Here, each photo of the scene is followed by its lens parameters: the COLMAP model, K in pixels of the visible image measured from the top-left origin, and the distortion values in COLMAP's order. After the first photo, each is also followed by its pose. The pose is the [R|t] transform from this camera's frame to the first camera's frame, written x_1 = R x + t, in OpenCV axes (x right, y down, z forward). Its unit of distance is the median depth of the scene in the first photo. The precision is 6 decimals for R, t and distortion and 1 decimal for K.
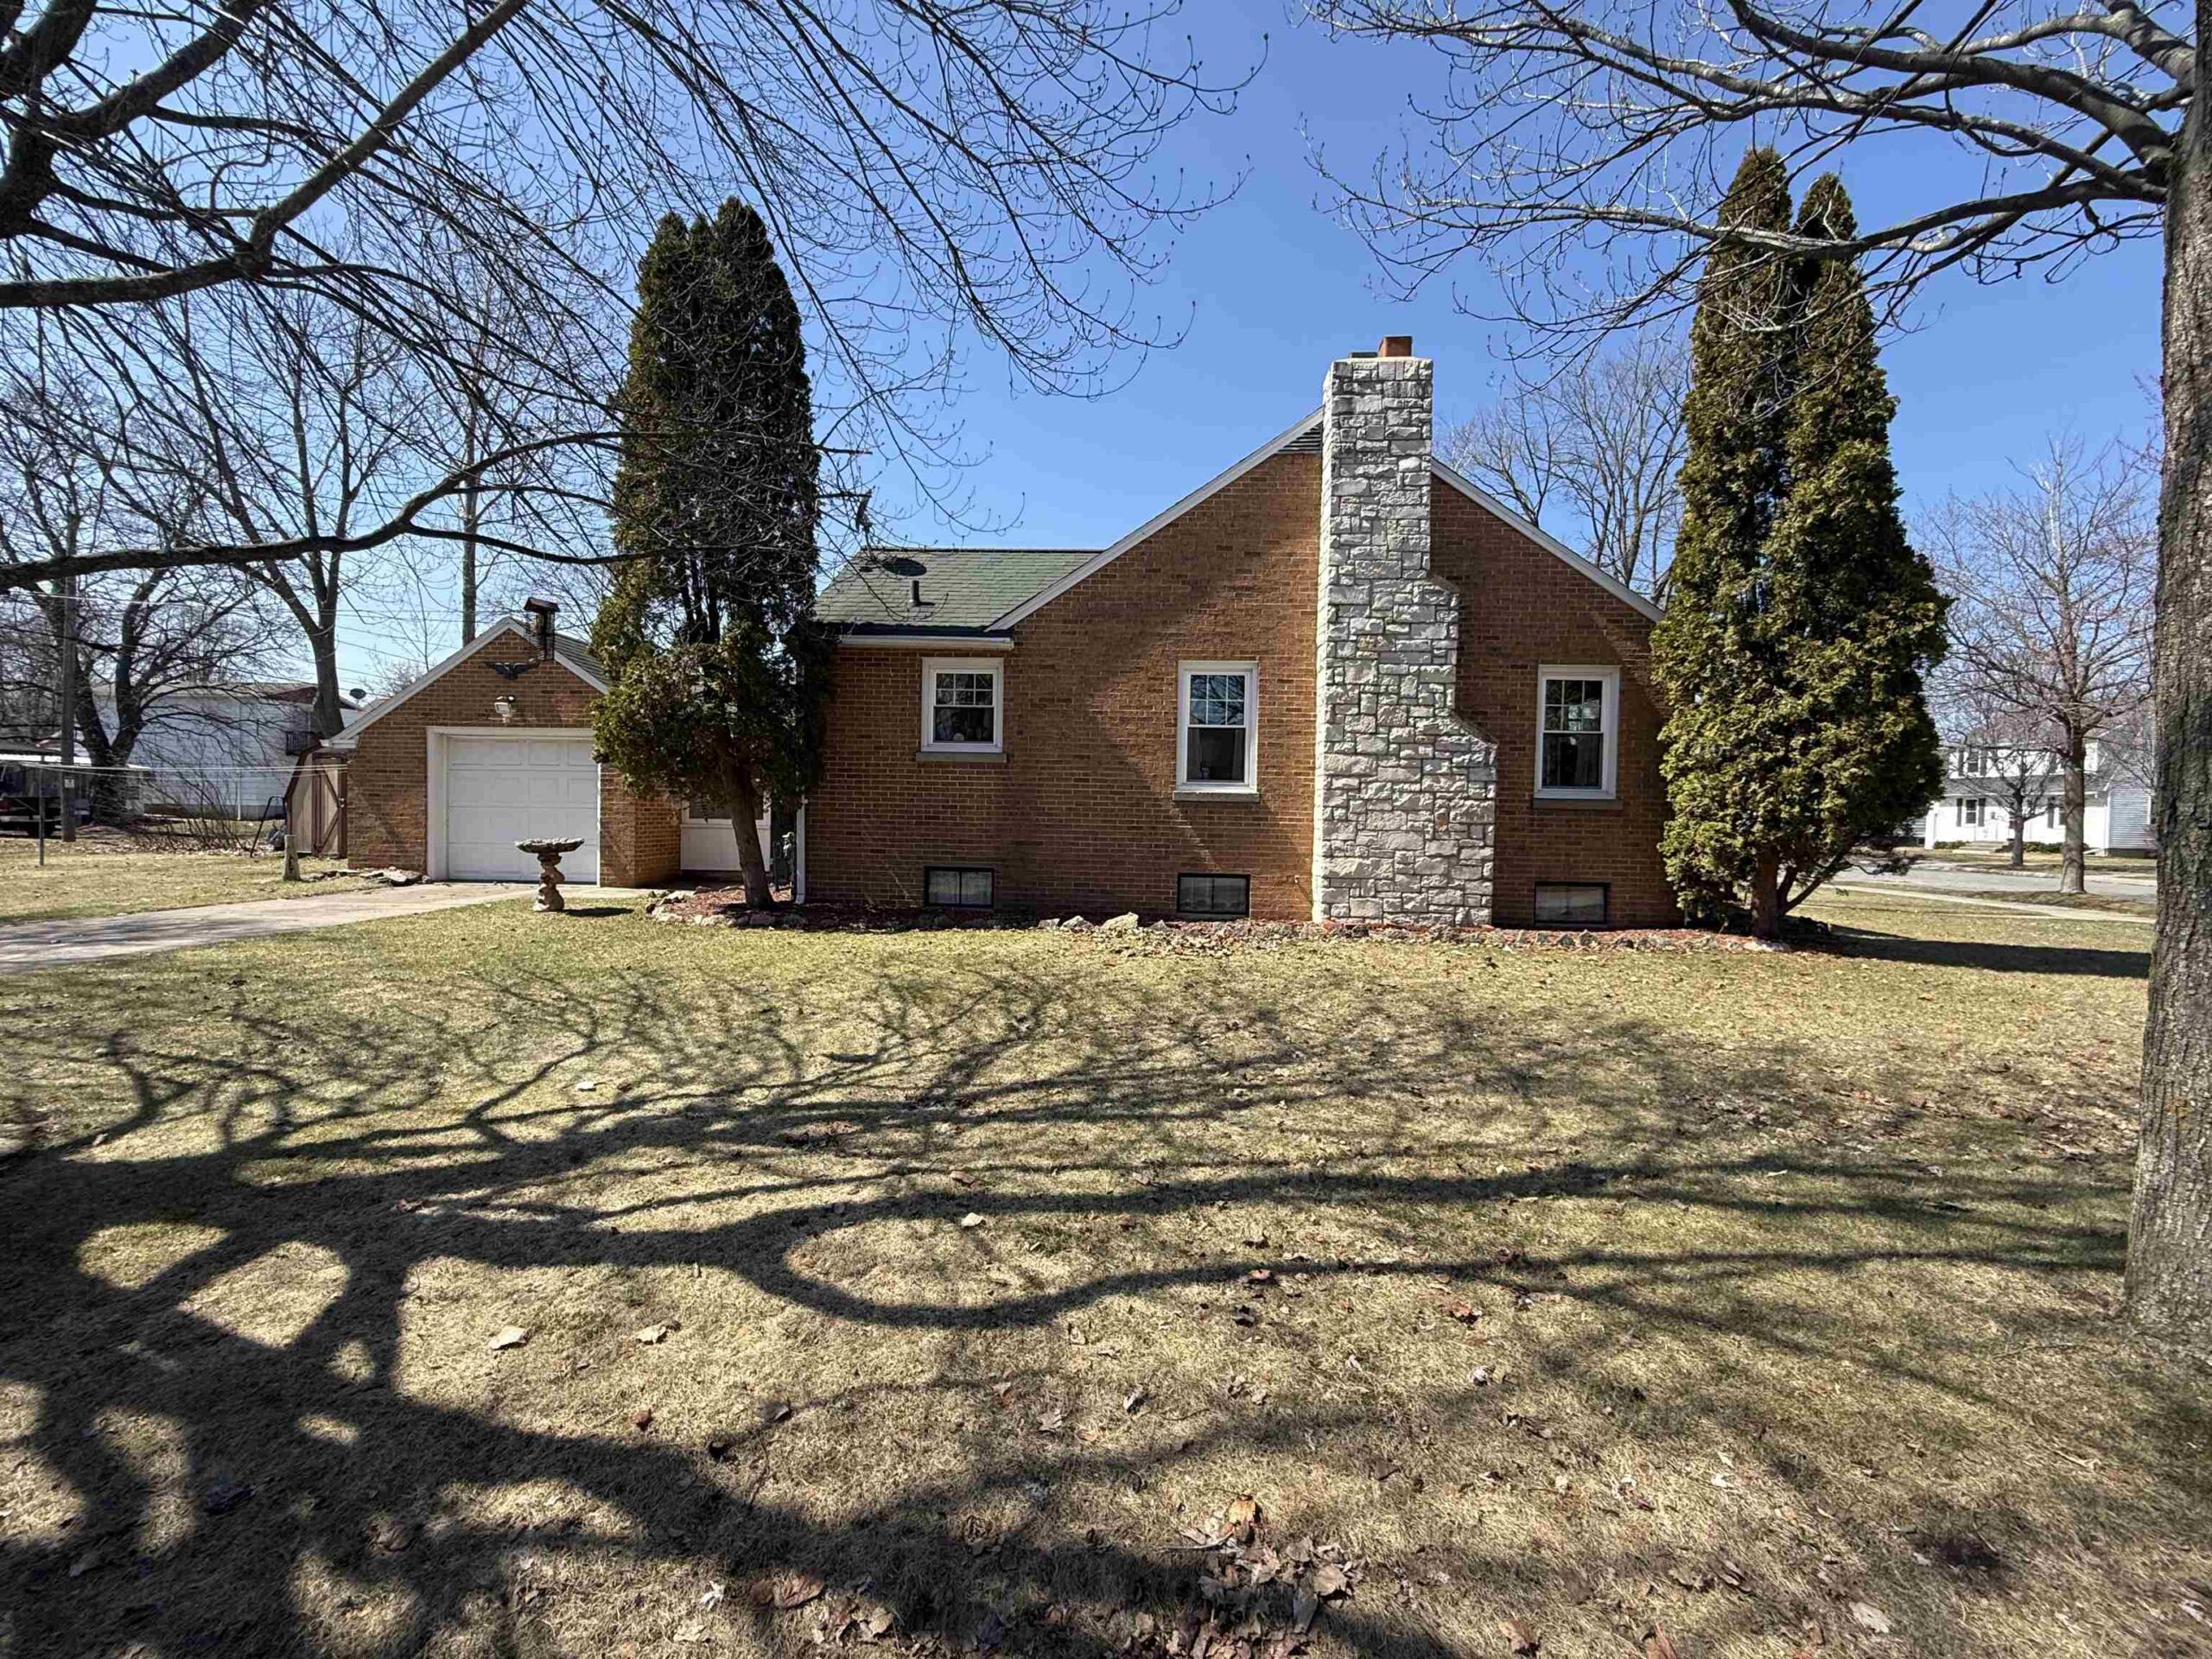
lens RADIAL K [[878.6, 0, 1109.3], [0, 878.6, 824.2], [0, 0, 1]] dist [-0.002454, -0.000126]
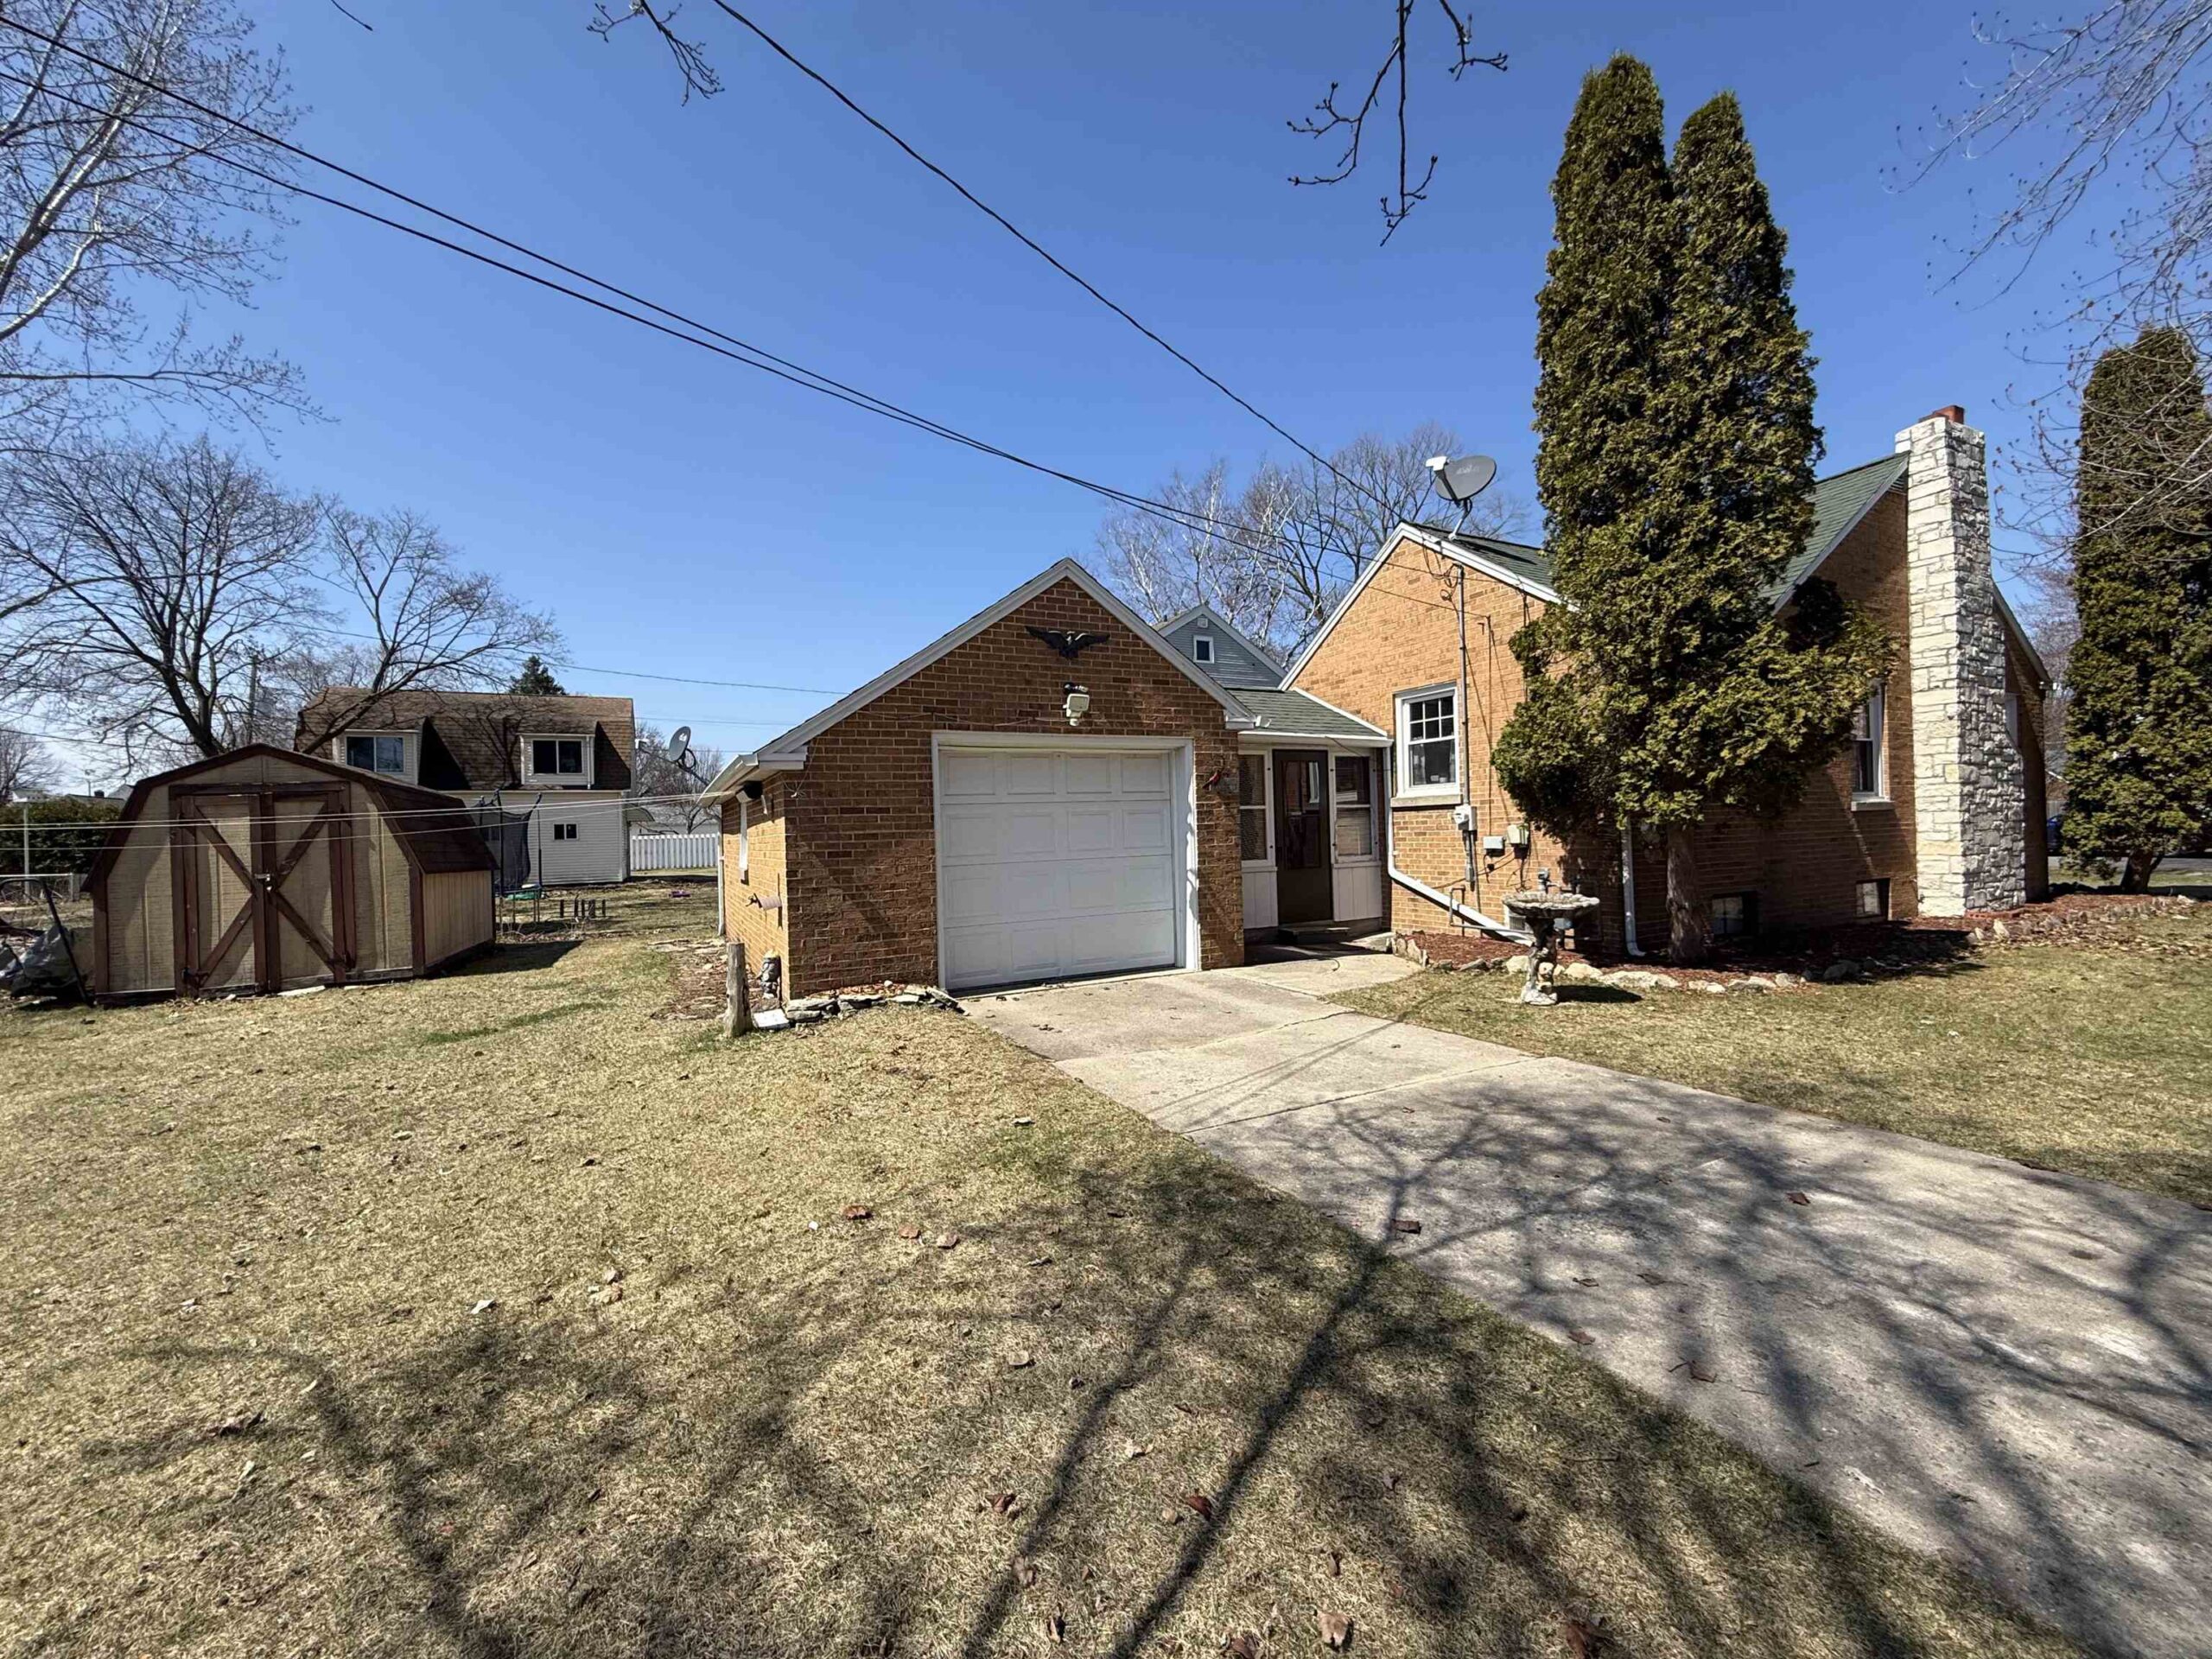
lens RADIAL K [[878.6, 0, 1110.1], [0, 878.6, 827.4], [0, 0, 1]] dist [-0.002454, -0.000126]
pose [[0.869664, -0.042271, 0.491831, -1.258555], [0.052154, 0.998619, -0.006392, -0.049247], [-0.490881, 0.031210, 0.870667, 0.562993]]
